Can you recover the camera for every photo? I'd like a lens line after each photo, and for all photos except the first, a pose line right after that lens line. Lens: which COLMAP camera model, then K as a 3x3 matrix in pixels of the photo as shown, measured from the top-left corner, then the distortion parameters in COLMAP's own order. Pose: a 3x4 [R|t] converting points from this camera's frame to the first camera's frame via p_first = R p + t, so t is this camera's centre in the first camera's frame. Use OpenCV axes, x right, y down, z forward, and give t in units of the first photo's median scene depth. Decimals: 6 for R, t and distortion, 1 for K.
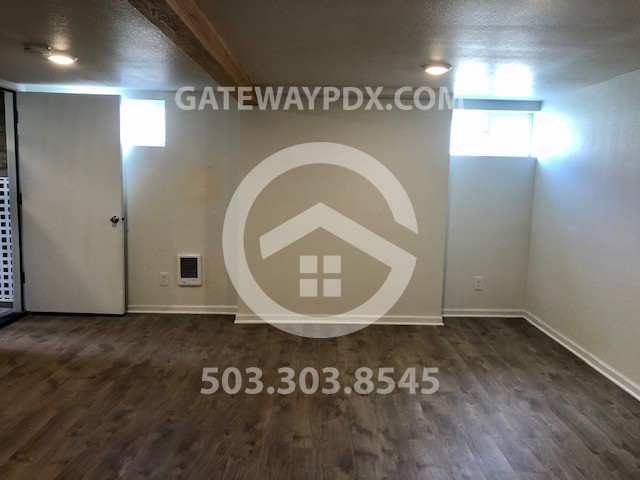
lens RADIAL K [[528.0, 0, 320.0], [0, 528.0, 236.1], [0, 0, 1]] dist [0.027233, -0.029932]
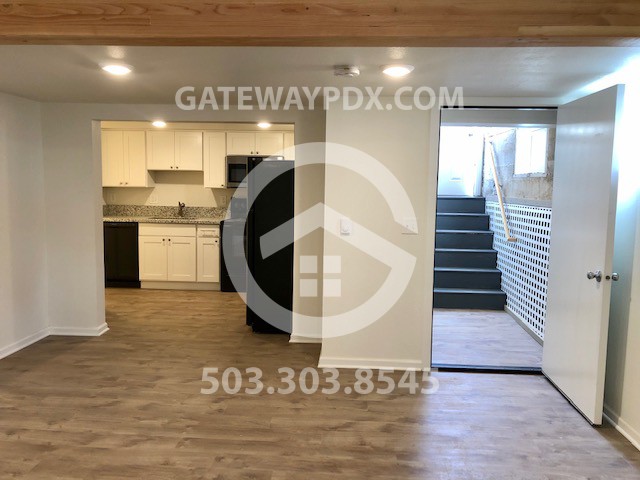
lens RADIAL K [[528.0, 0, 322.1], [0, 528.0, 234.5], [0, 0, 1]] dist [0.027233, -0.029932]
pose [[-0.059544, 0.071107, -0.995690, 0.372823], [-0.142559, 0.986630, 0.078985, -0.112975], [0.987994, 0.146648, -0.048611, 0.899449]]
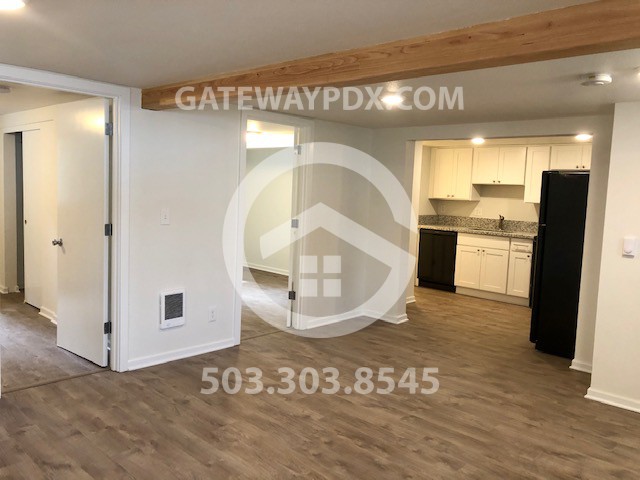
lens RADIAL K [[528.0, 0, 321.5], [0, 528.0, 235.3], [0, 0, 1]] dist [0.027233, -0.029932]
pose [[-0.685553, 0.012159, -0.727921, 0.381026], [-0.148704, 0.976442, 0.156359, -0.141386], [0.712674, 0.215437, -0.667594, 1.139970]]
